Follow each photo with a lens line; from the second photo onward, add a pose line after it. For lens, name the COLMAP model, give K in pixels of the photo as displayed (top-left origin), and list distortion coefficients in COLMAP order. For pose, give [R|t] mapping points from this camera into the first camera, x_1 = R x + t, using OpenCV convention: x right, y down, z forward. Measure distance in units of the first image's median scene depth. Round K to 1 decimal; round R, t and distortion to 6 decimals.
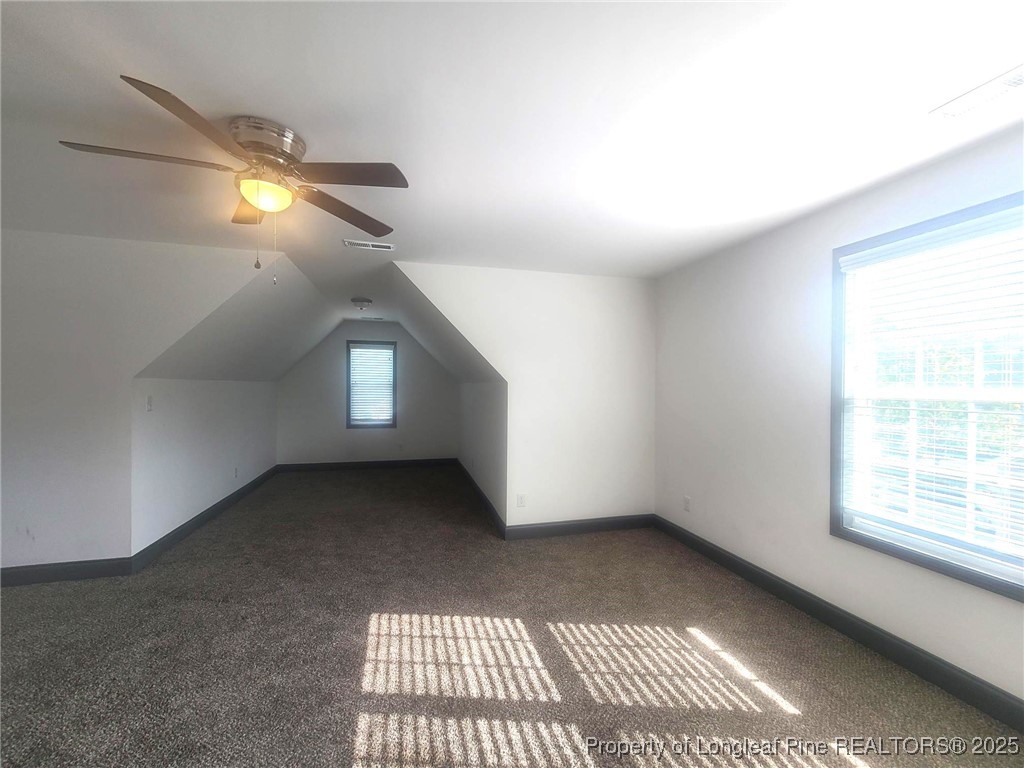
lens RADIAL K [[423.9, 0, 513.4], [0, 423.9, 383.2], [0, 0, 1]] dist [0.002745, 0.000566]
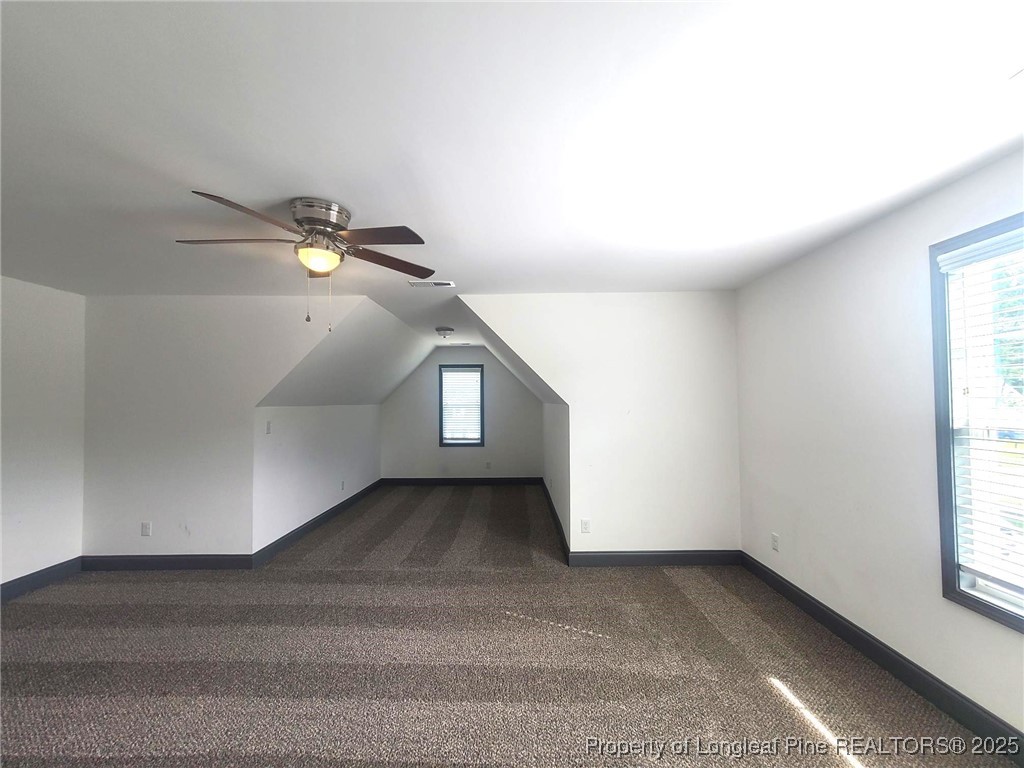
lens RADIAL K [[423.9, 0, 510.8], [0, 423.9, 383.7], [0, 0, 1]] dist [0.002745, 0.000566]
pose [[0.965733, -0.024158, -0.258412, 0.128483], [0.015396, 0.999238, -0.035877, -0.022580], [0.259082, 0.030669, 0.965368, -0.001012]]
